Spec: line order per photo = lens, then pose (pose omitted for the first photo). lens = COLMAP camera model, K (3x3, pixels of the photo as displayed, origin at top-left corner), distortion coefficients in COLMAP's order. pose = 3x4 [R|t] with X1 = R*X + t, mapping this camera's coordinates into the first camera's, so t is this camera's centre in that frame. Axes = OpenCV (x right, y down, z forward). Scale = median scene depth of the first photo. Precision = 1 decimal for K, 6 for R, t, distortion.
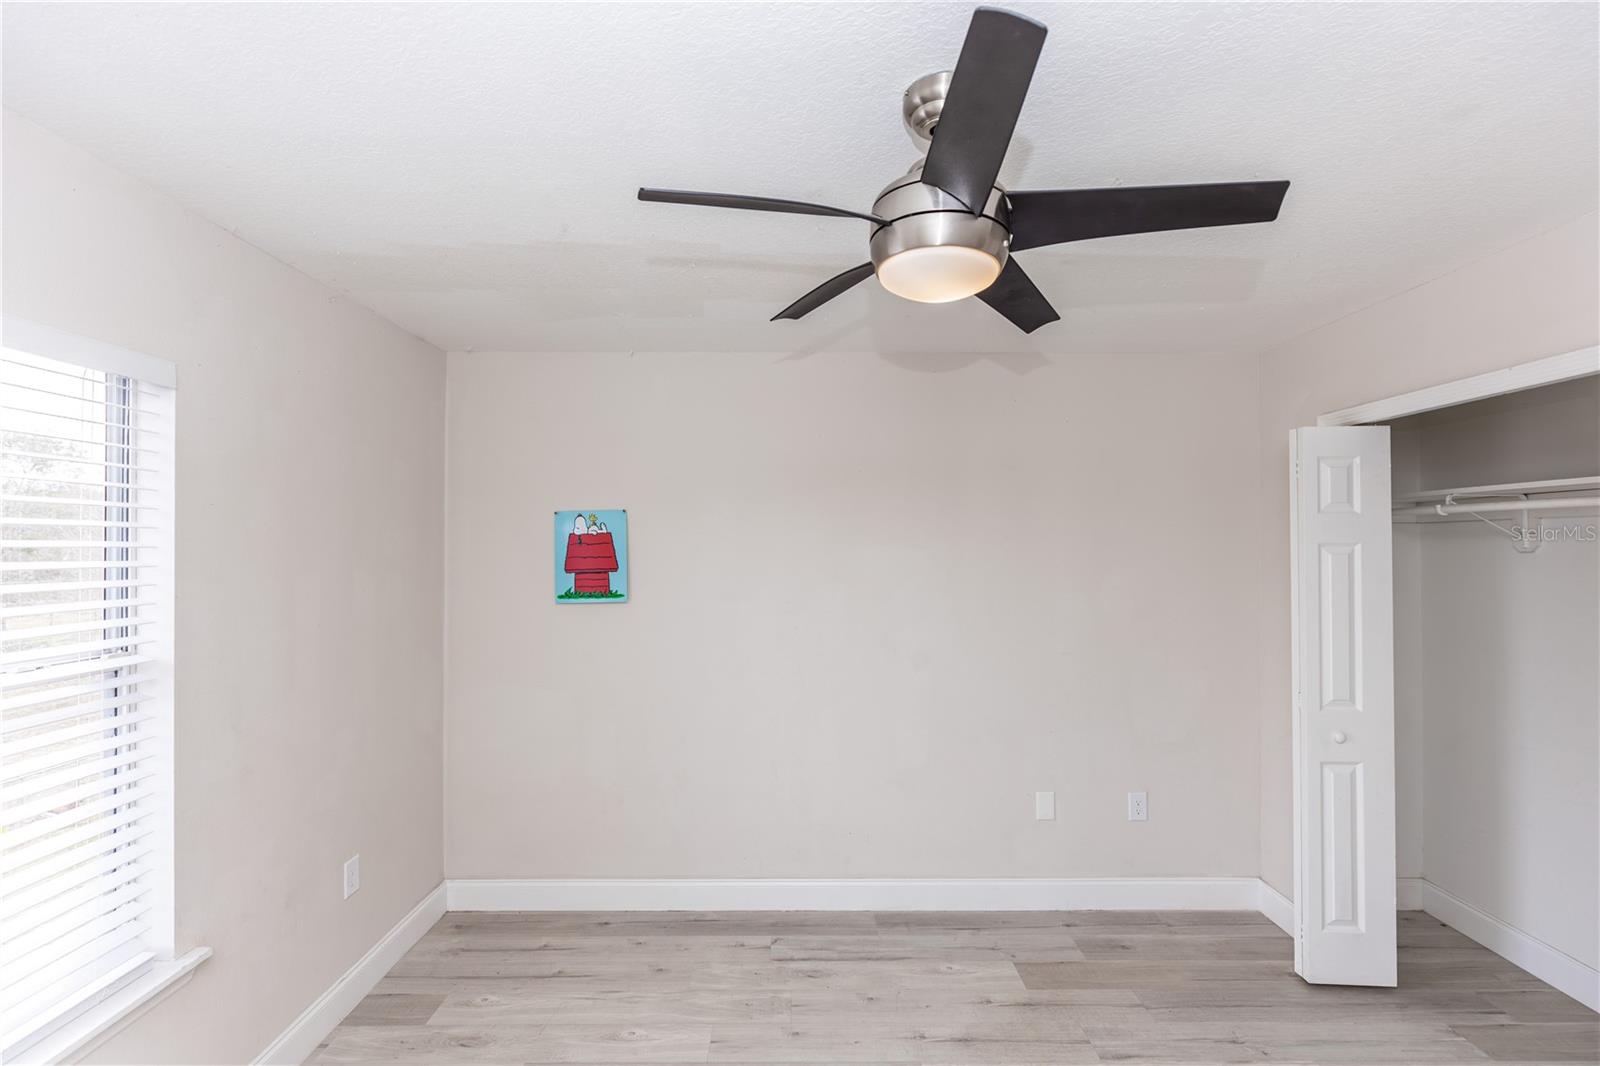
lens RADIAL K [[723.7, 0, 800.0], [0, 723.7, 533.0], [0, 0, 1]] dist [-0.001883, -0.000152]
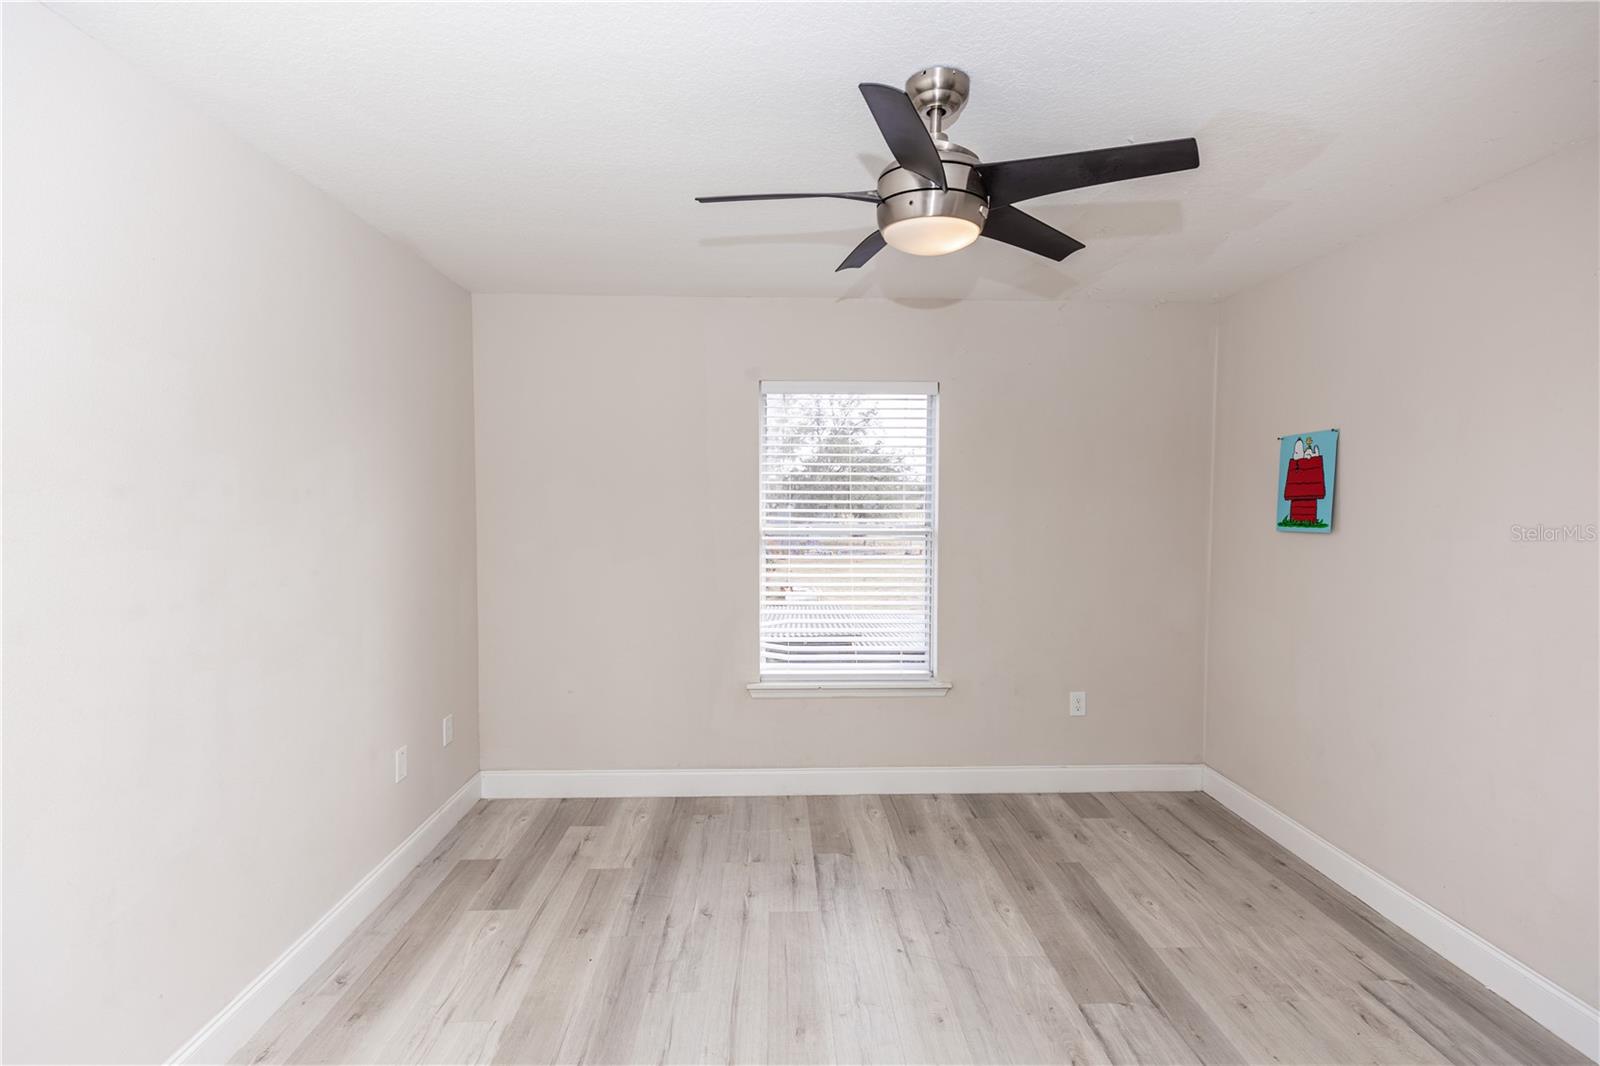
lens RADIAL K [[711.1, 0, 796.9], [0, 711.1, 525.7], [0, 0, 1]] dist [-0.001080, 0.000005]
pose [[0.044098, 0.047946, -0.997876, 0.664148], [0.007721, 0.998801, 0.048332, 0.042849], [0.998997, -0.009836, 0.043675, 0.338113]]
